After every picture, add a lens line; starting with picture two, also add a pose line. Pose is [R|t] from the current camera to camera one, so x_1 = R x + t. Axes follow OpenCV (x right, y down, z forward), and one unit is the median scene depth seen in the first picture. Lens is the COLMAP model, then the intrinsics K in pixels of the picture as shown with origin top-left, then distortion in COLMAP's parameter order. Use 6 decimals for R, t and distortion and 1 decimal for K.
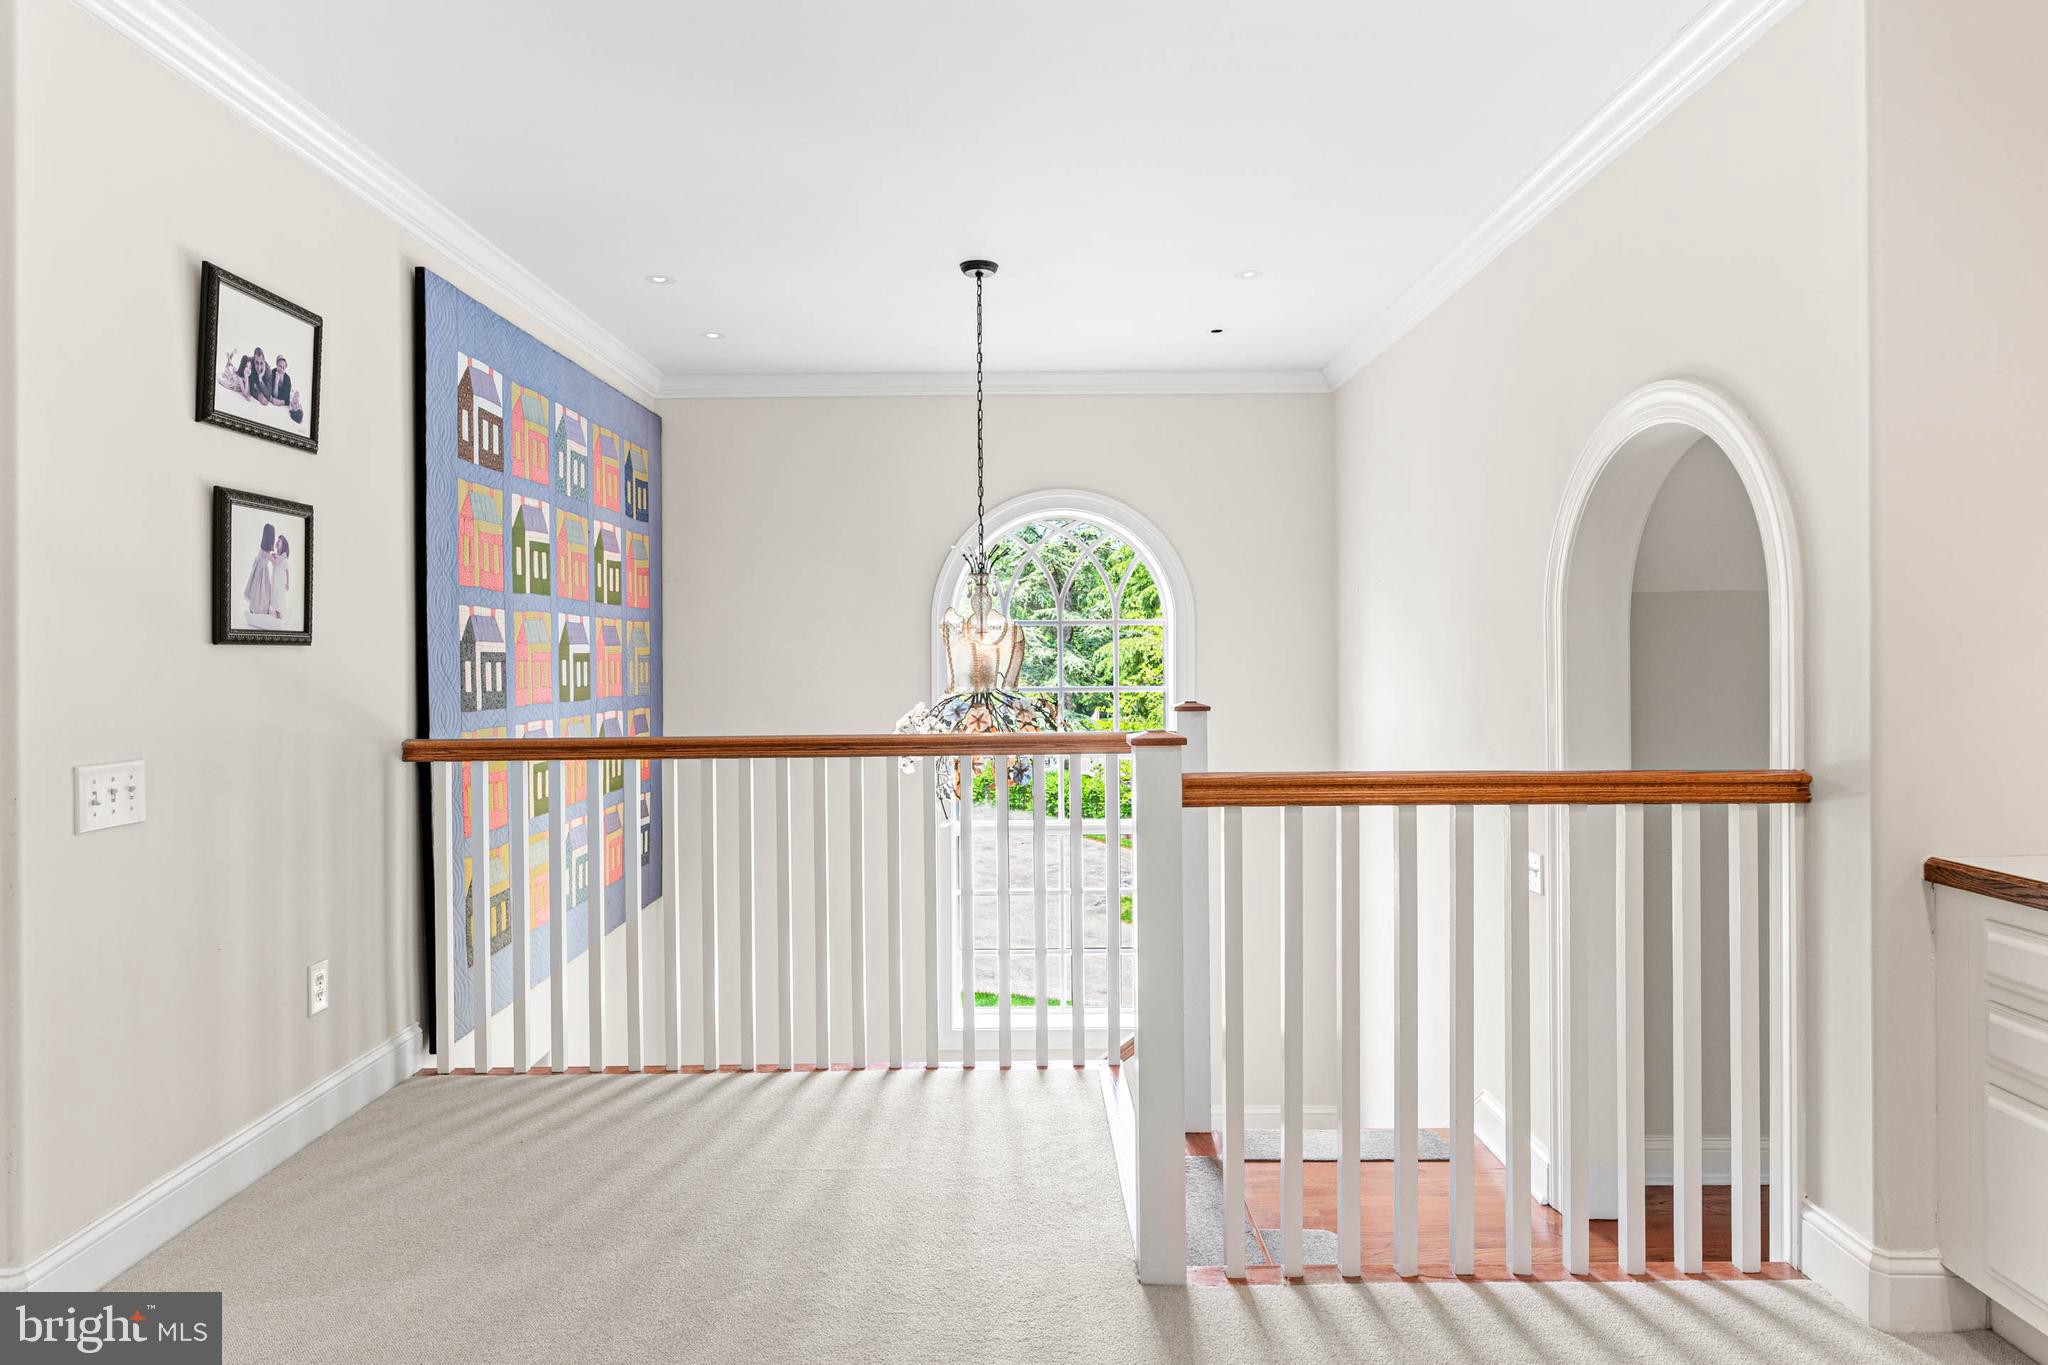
lens RADIAL K [[1185.8, 0, 1027.0], [0, 1185.8, 679.7], [0, 0, 1]] dist [0.000833, -0.002905]
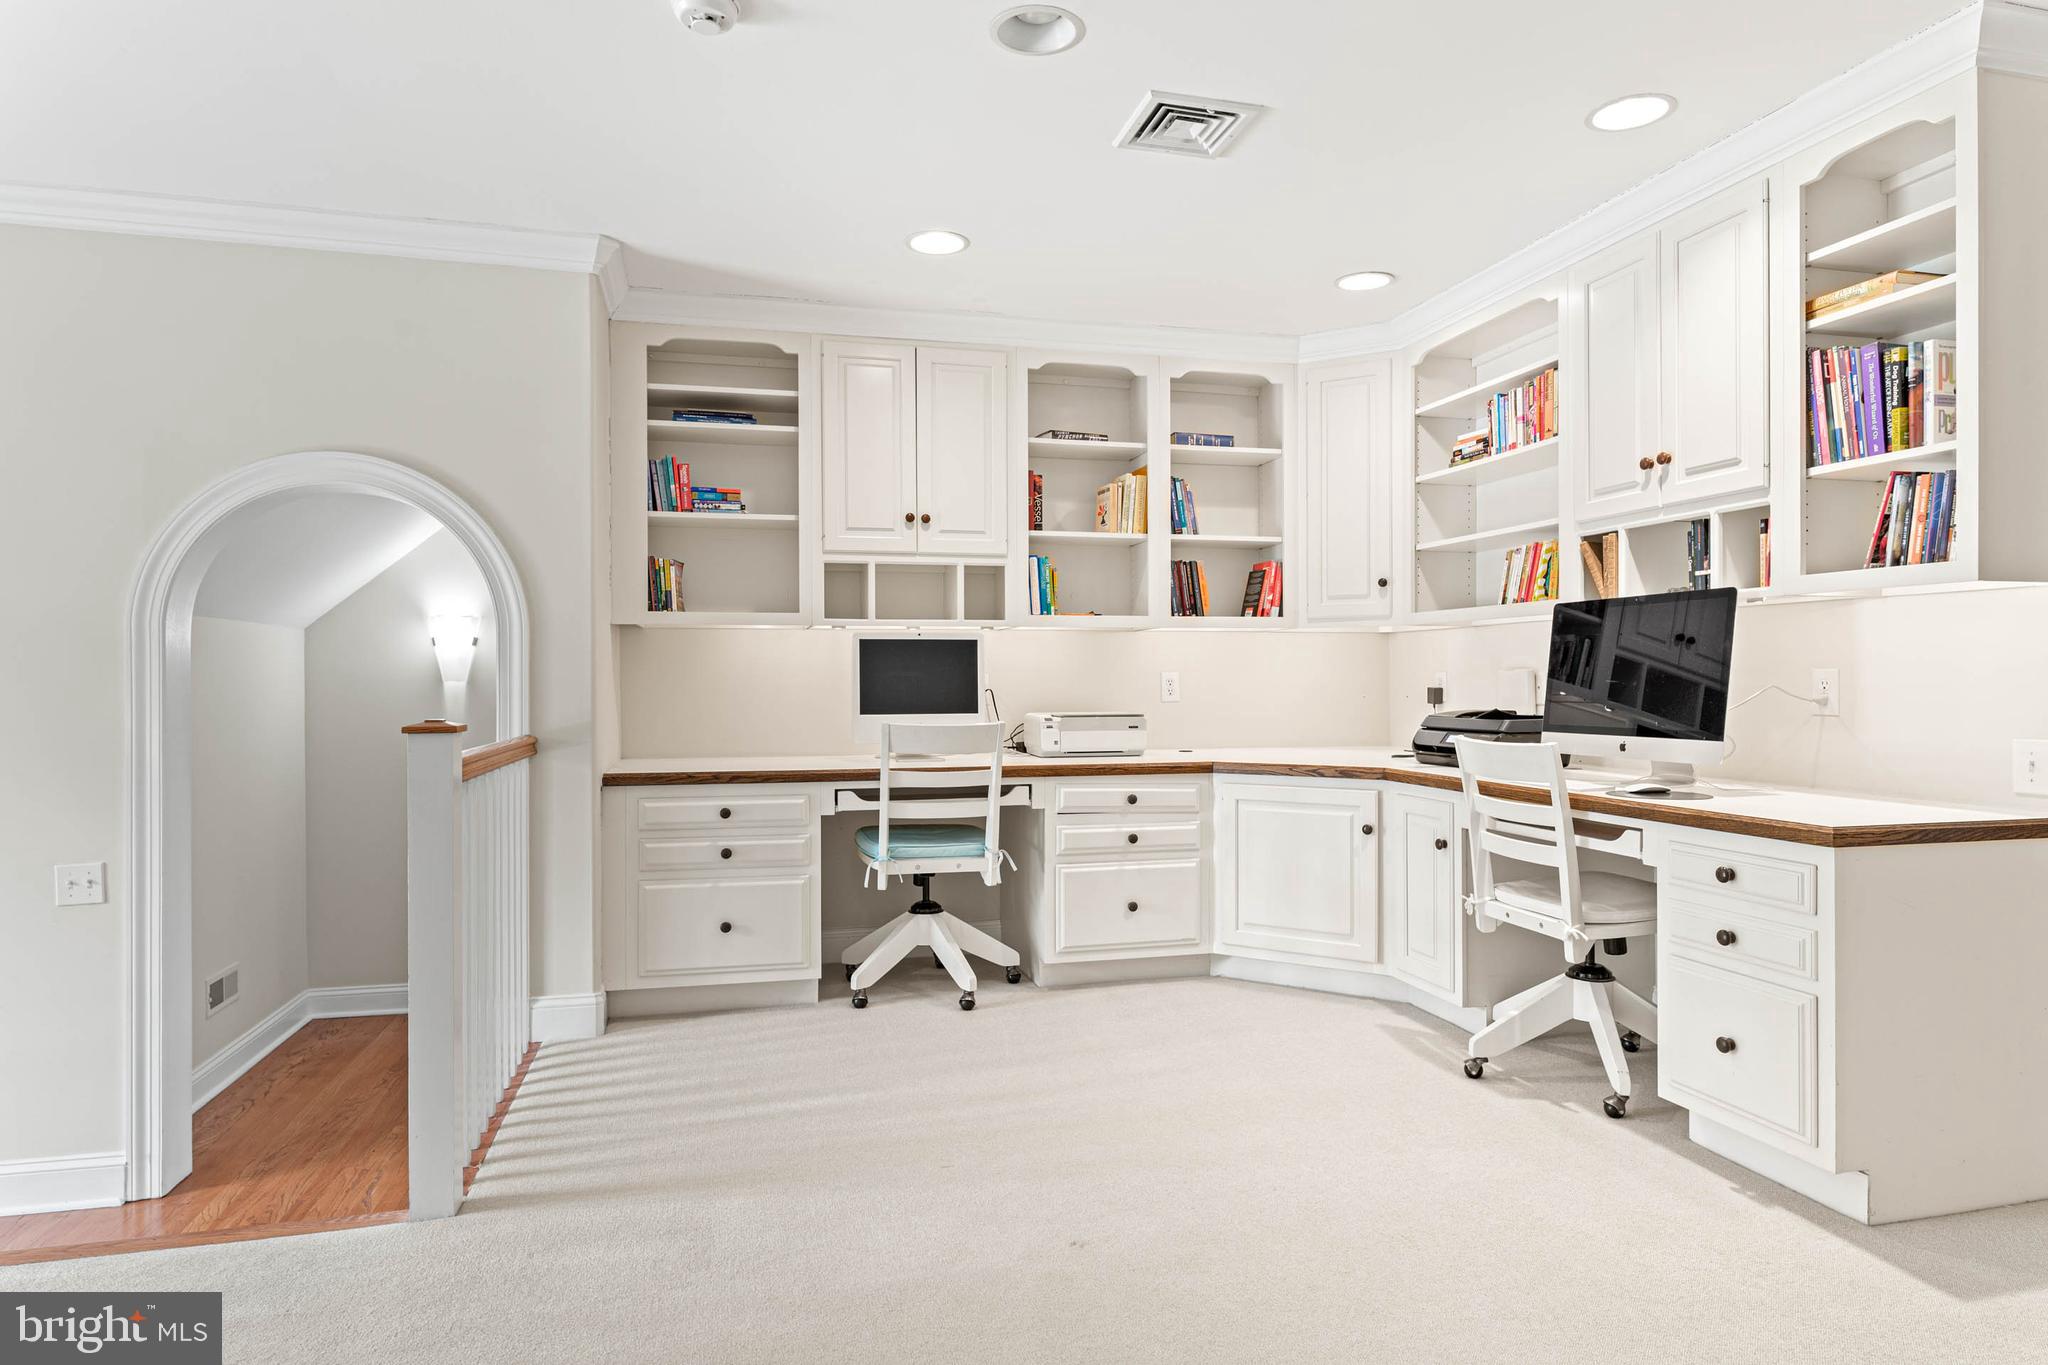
lens RADIAL K [[1185.8, 0, 1027.6], [0, 1185.8, 679.7], [0, 0, 1]] dist [0.000833, -0.002905]
pose [[-0.235610, 0.004837, 0.971836, -1.003086], [0.014816, 0.999889, -0.001385, 0.012009], [-0.971735, 0.014073, -0.235655, 0.653719]]
